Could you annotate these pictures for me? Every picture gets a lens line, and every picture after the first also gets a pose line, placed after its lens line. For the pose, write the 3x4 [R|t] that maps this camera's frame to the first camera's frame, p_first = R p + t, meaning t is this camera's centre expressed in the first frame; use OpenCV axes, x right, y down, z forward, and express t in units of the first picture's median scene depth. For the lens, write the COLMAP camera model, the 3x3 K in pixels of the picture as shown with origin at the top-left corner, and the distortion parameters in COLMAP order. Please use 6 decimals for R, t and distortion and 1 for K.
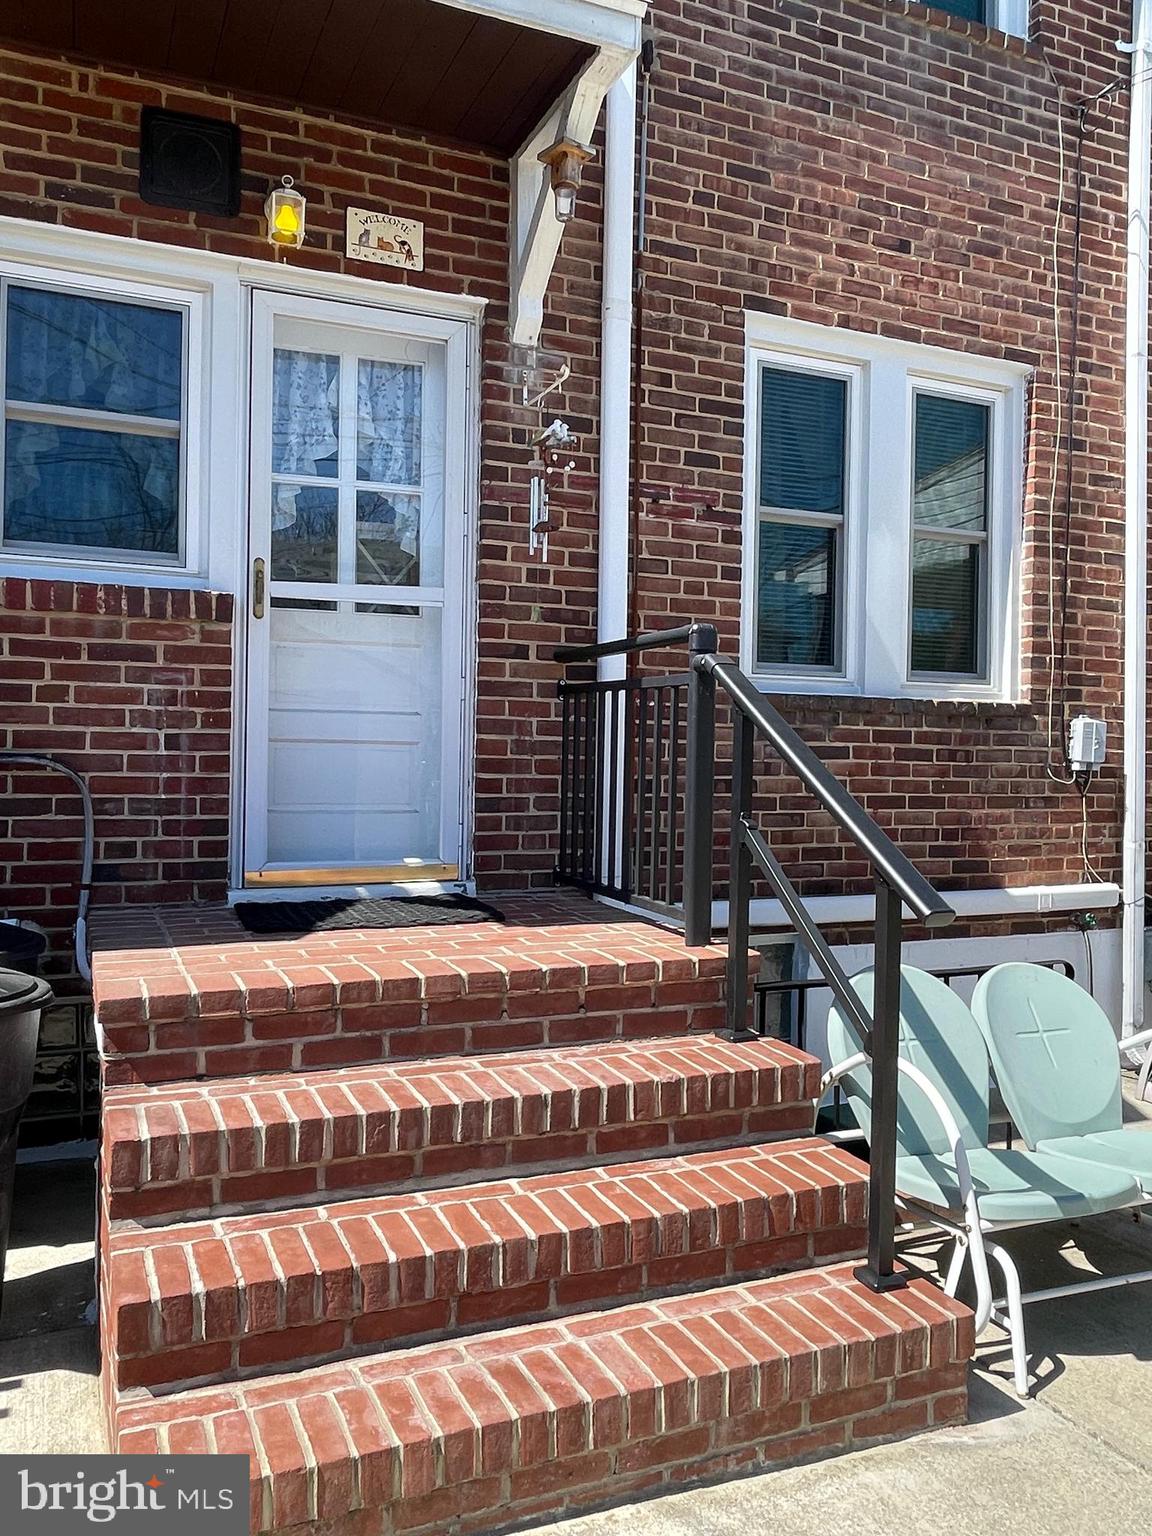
lens RADIAL K [[1150.2, 0, 573.8], [0, 1150.2, 767.9], [0, 0, 1]] dist [-0.001161, -0.023726]
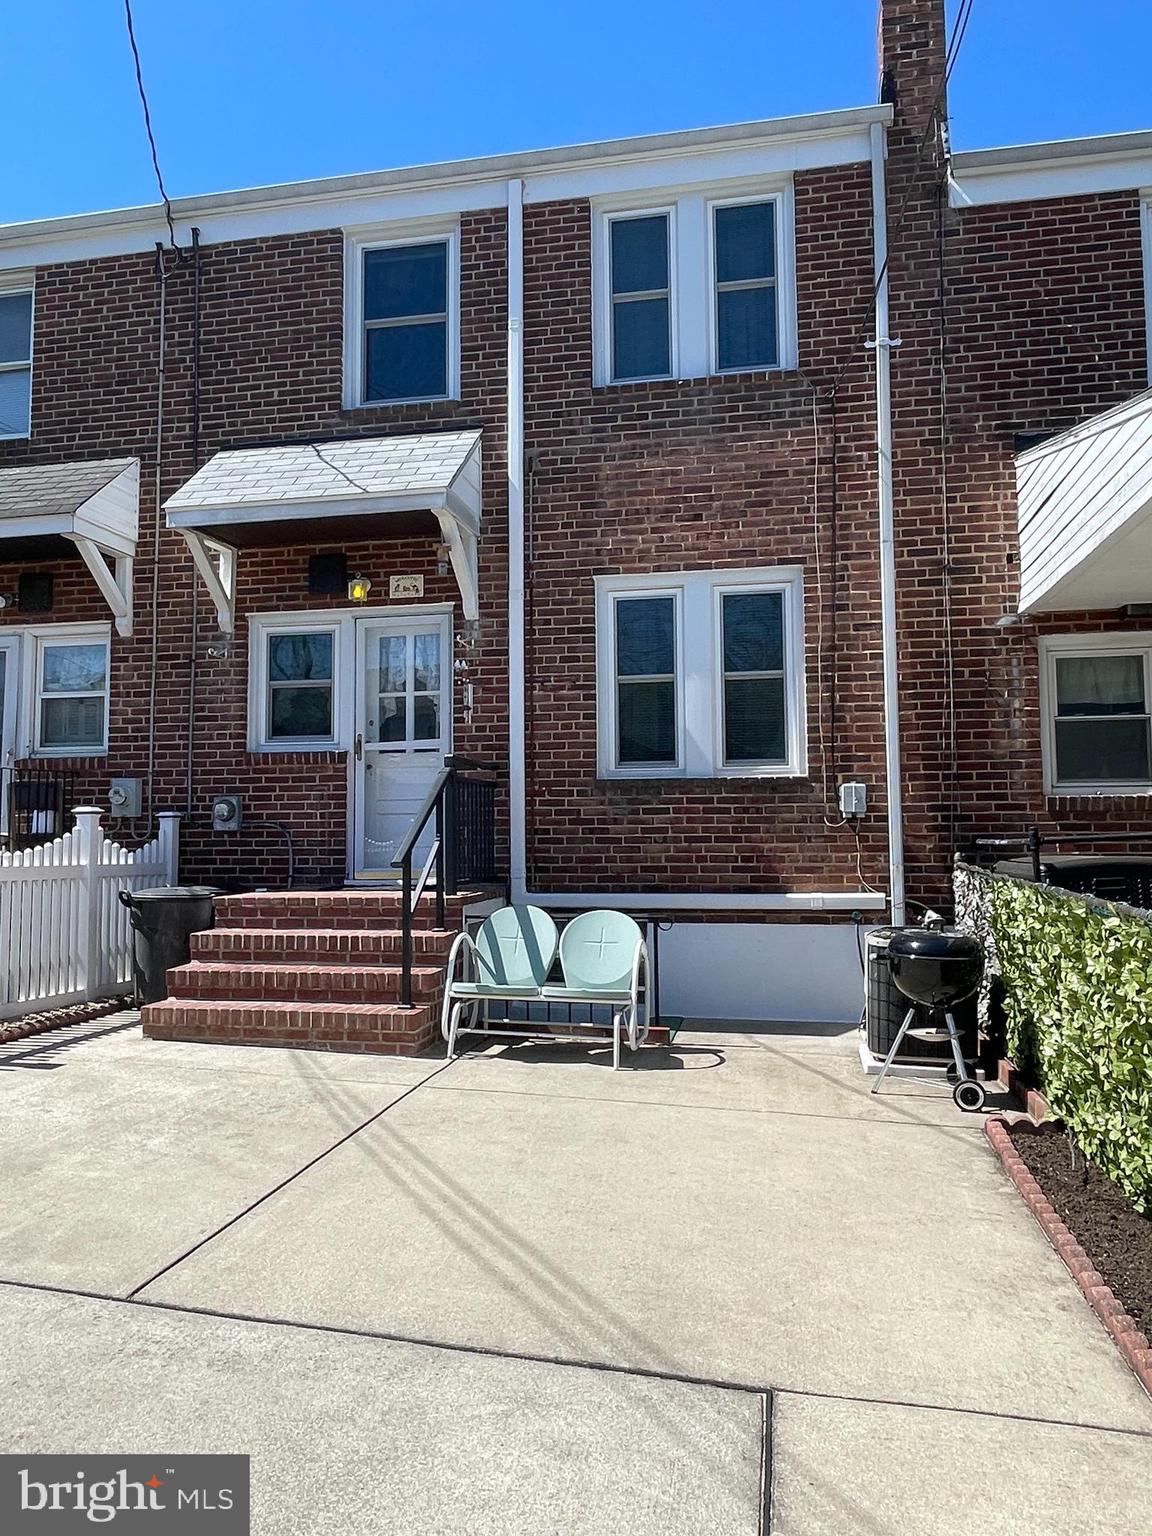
lens RADIAL K [[1150.2, 0, 575.3], [0, 1150.2, 767.4], [0, 0, 1]] dist [-0.001161, -0.023726]
pose [[0.822748, -0.060636, -0.565163, 1.134683], [0.011562, 0.995873, -0.090014, 0.077726], [0.568289, 0.067524, 0.820054, -0.518947]]
